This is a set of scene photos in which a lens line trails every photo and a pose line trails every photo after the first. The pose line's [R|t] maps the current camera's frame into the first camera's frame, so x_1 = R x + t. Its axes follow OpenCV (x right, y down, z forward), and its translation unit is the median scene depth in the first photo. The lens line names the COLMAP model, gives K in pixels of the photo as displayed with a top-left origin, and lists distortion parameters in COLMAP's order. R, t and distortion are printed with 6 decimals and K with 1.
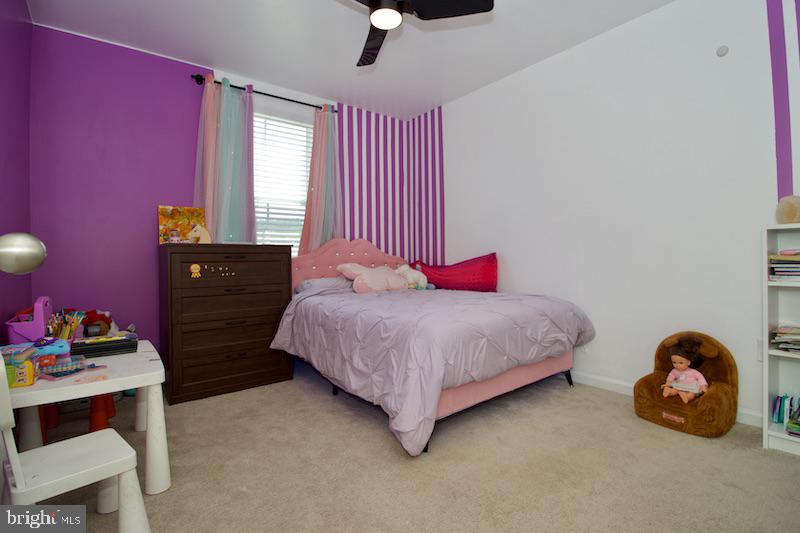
lens RADIAL K [[366.9, 0, 403.9], [0, 366.9, 256.3], [0, 0, 1]] dist [-0.002168, -0.011748]
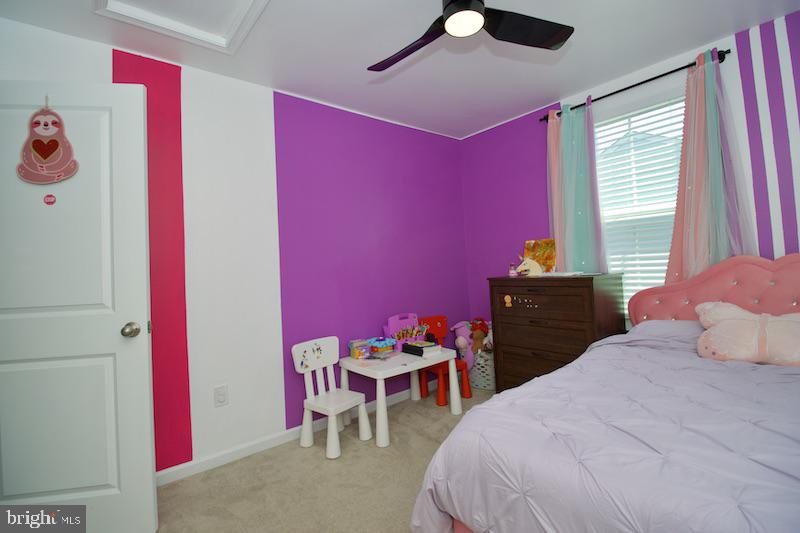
lens RADIAL K [[366.9, 0, 403.9], [0, 366.9, 256.3], [0, 0, 1]] dist [-0.002168, -0.011748]
pose [[0.053924, -0.025928, -0.998208, 0.514269], [0.045260, 0.998699, -0.023496, -0.079804], [0.997519, -0.043912, 0.055027, 0.537271]]
